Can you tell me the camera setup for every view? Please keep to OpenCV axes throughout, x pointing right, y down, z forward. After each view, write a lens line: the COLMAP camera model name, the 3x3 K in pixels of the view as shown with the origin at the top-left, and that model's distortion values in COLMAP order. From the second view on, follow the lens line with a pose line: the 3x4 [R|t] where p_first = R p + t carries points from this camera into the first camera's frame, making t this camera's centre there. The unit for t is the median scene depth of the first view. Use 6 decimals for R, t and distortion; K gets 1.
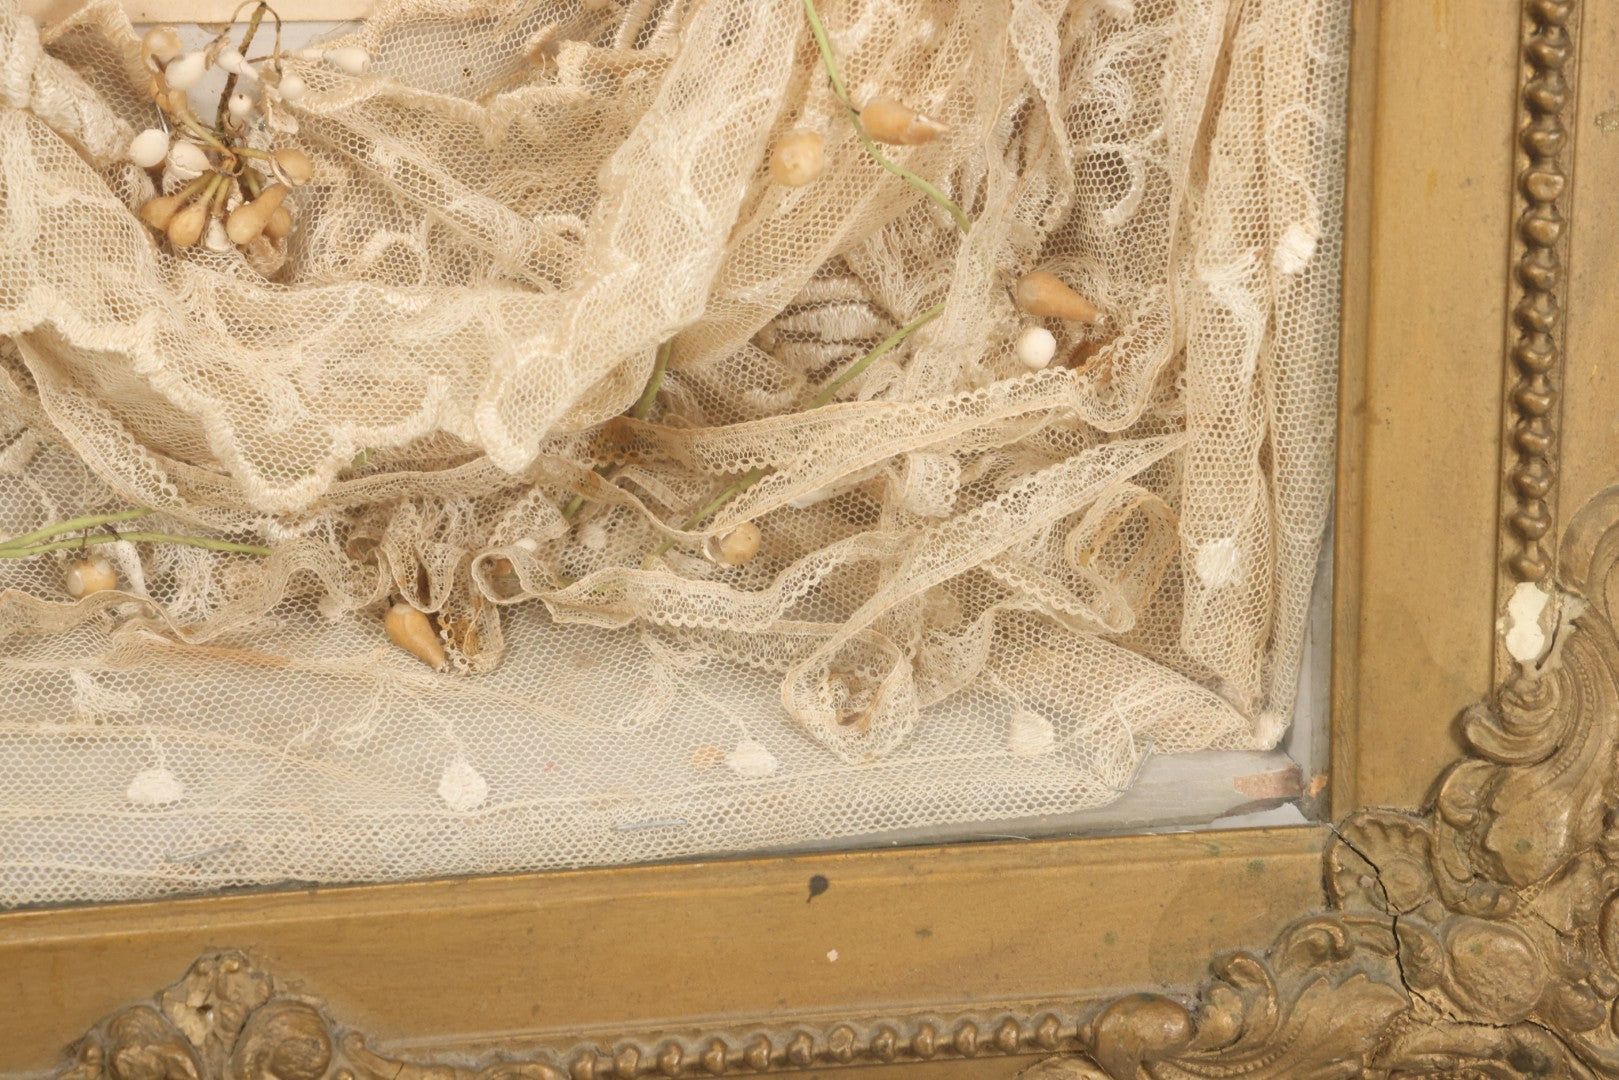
lens RADIAL K [[4116.4, 0, 834.1], [0, 4116.4, 521.2], [0, 0, 1]] dist [0.436435, -0.232700]
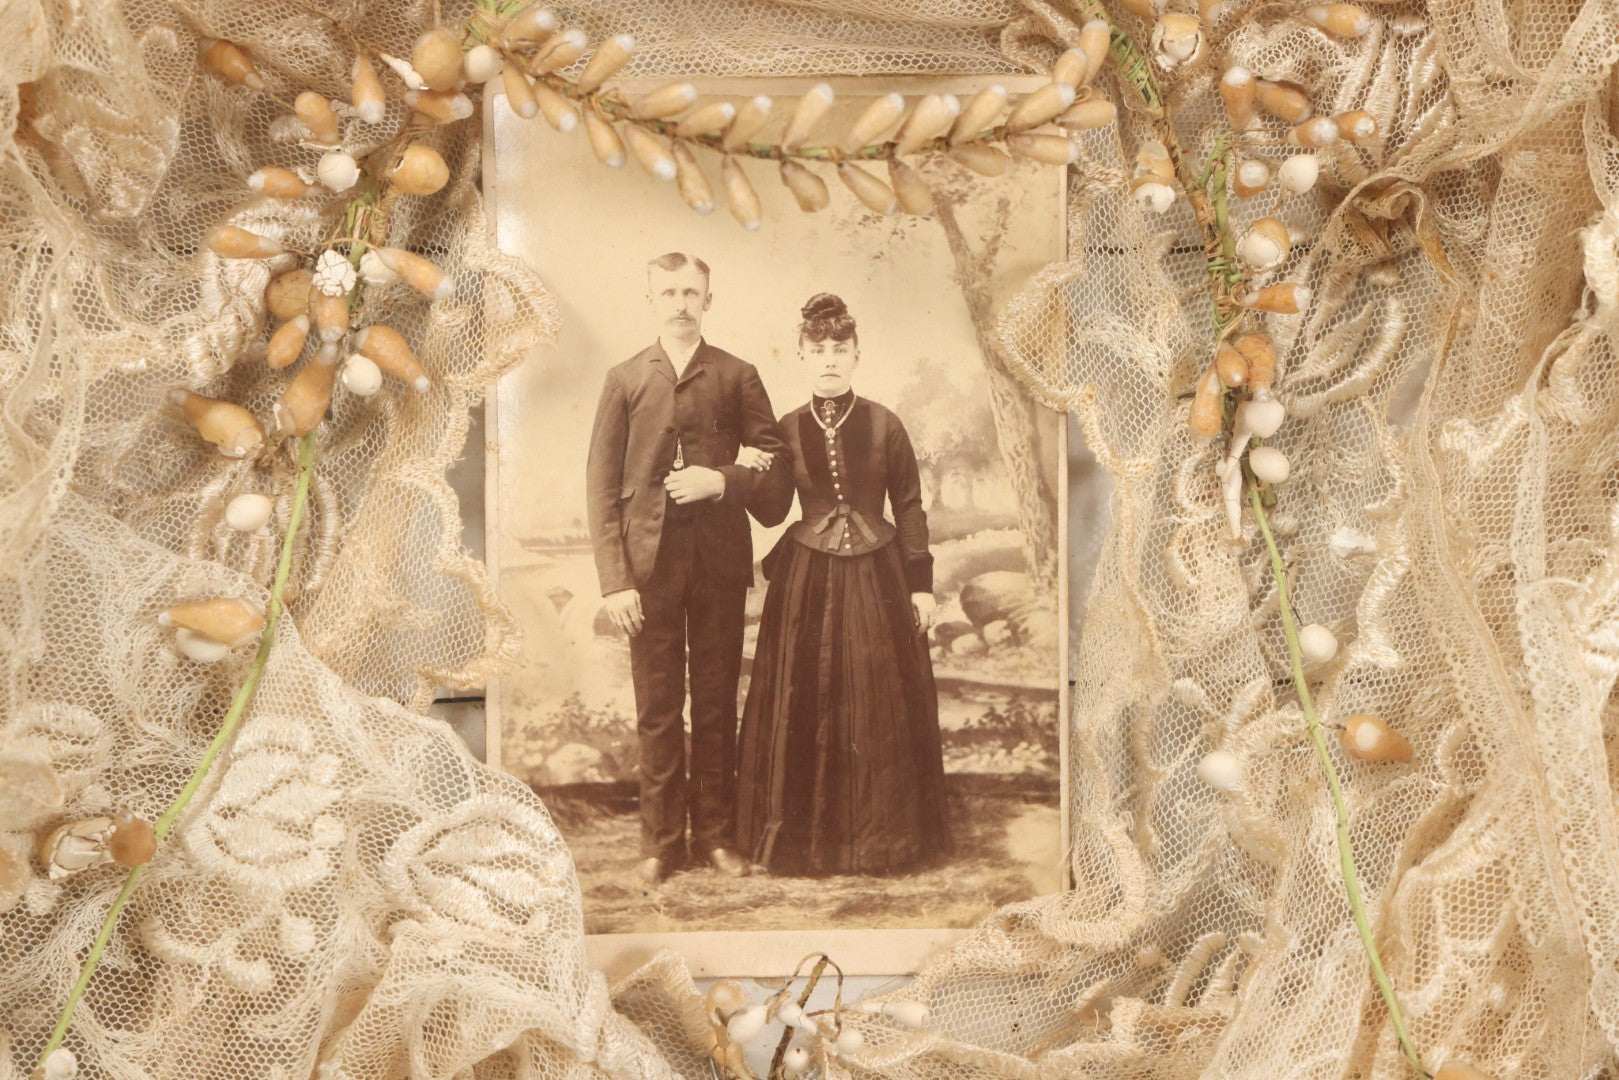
lens RADIAL K [[4116.4, 0, 834.1], [0, 4116.4, 521.2], [0, 0, 1]] dist [0.436435, -0.232700]
pose [[0.996257, 0.003088, -0.086386, -0.047348], [-0.022995, 0.972820, -0.230420, 0.003351], [0.083327, 0.231544, 0.969249, 0.009017]]
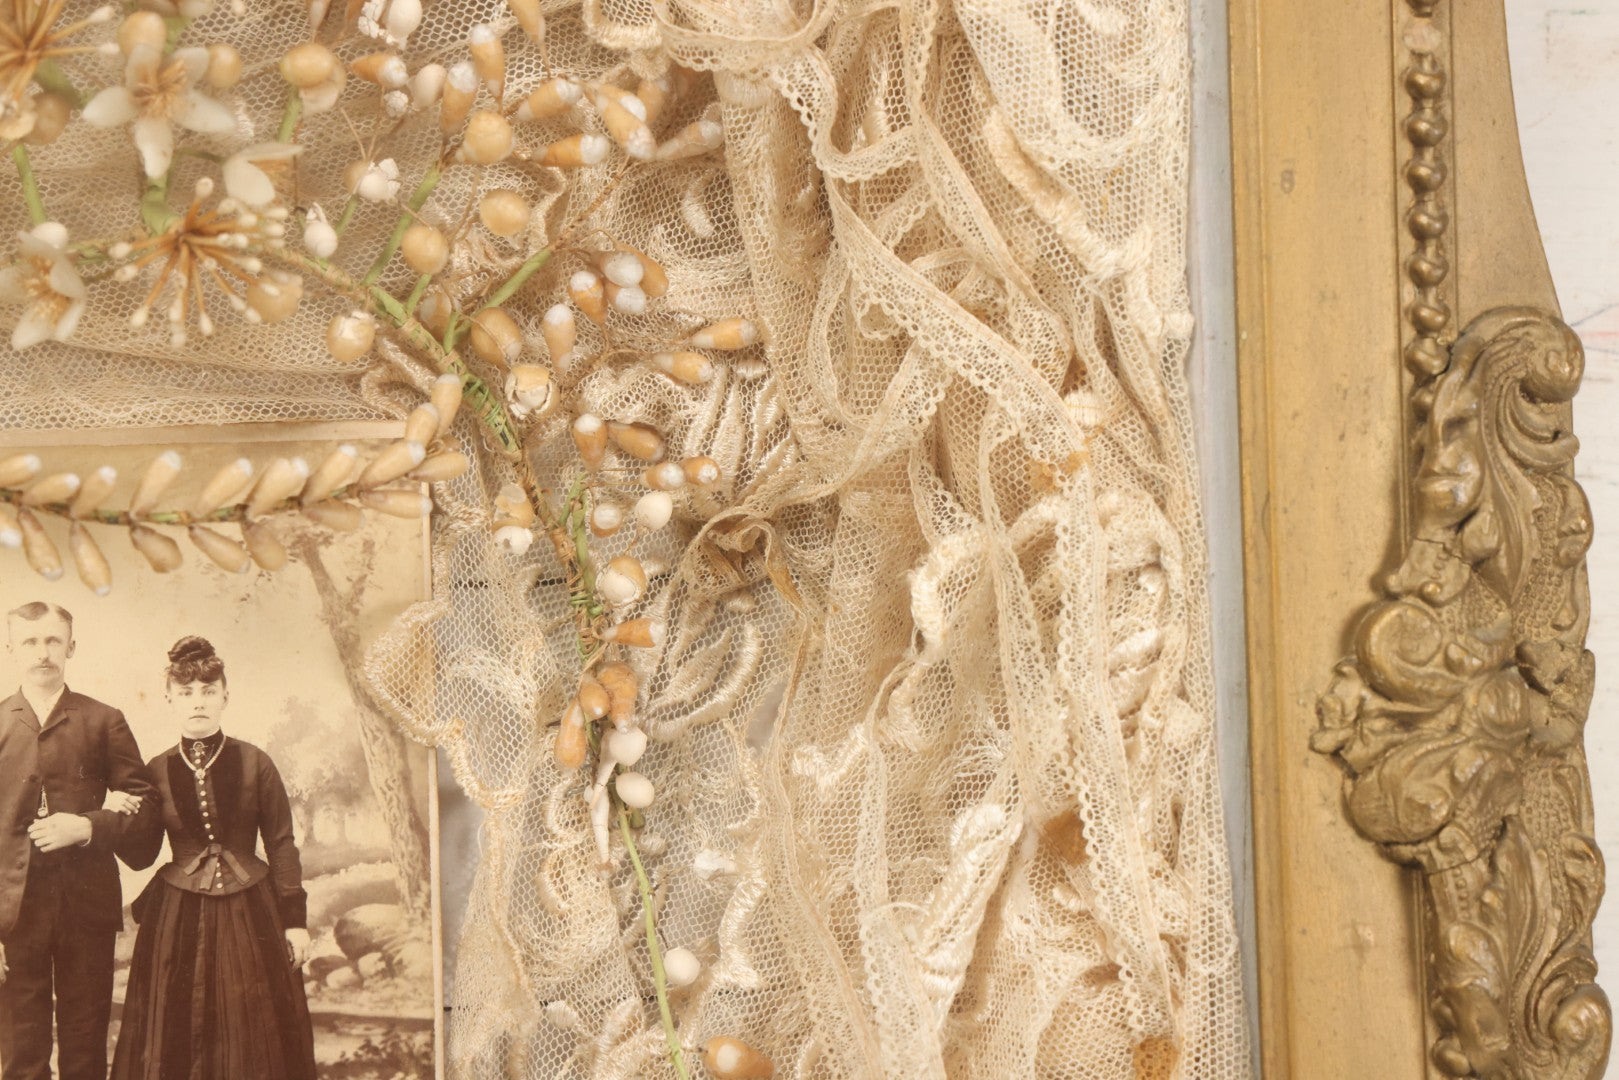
lens RADIAL K [[4116.4, 0, 834.1], [0, 4116.4, 521.2], [0, 0, 1]] dist [0.436435, -0.232700]
pose [[0.999498, -0.023461, 0.021277, 0.000329], [0.028077, 0.967212, -0.252413, -0.045539], [-0.014658, 0.252884, 0.967386, -0.032653]]
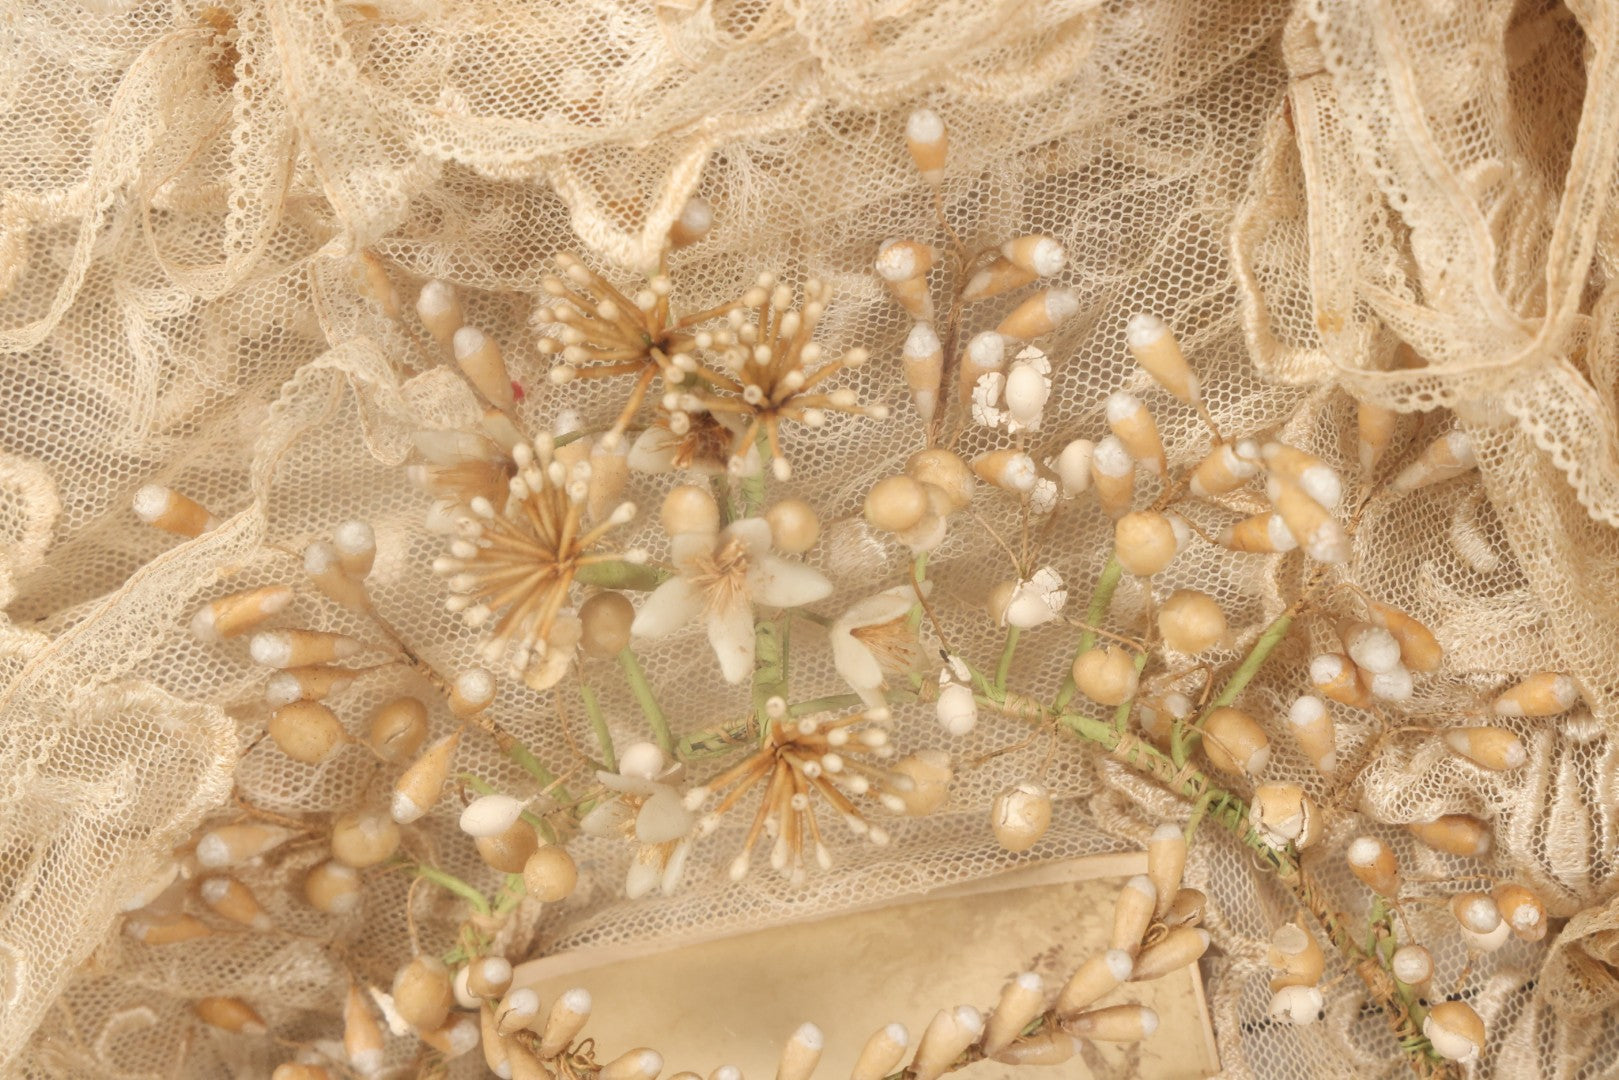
lens RADIAL K [[3376.0, 0, 834.5], [0, 3376.0, 522.1], [0, 0, 1]] dist [0.238880, -0.304055]
pose [[0.917511, -0.161463, -0.363459, 0.111511], [0.111828, 0.981748, -0.153833, -0.297568], [0.381664, 0.100498, 0.918821, 0.310279]]
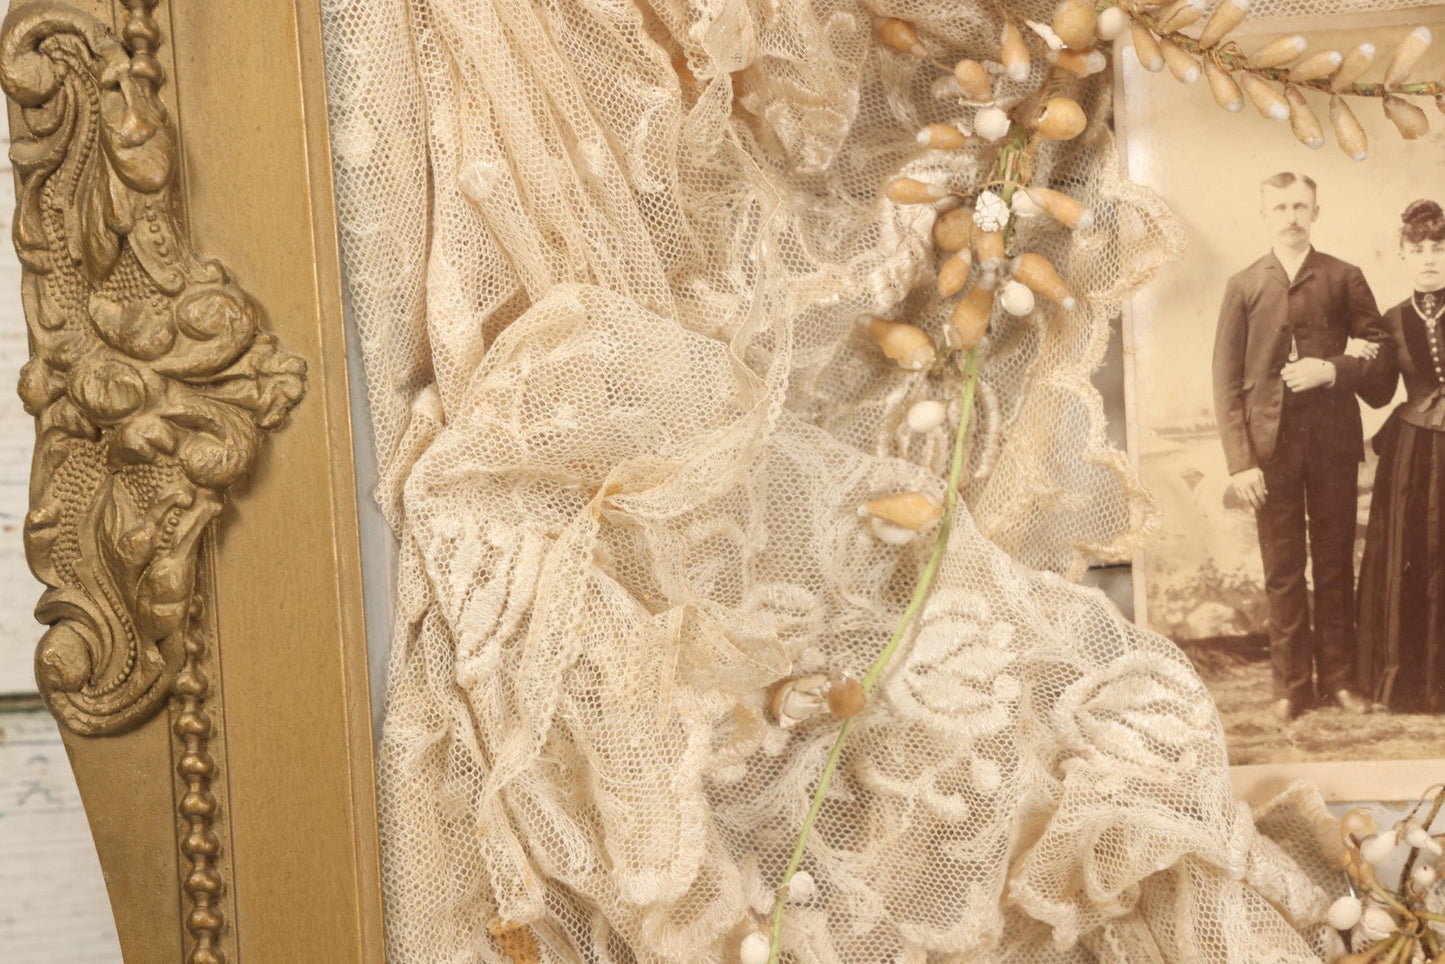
lens RADIAL K [[3674.0, 0, 744.4], [0, 3674.0, 465.2], [0, 0, 1]] dist [0.436435, -0.232700]
pose [[0.967067, -0.026321, -0.253157, -0.058801], [-0.018506, 0.984734, -0.173077, -0.028867], [0.253848, 0.172062, 0.951817, -0.041598]]
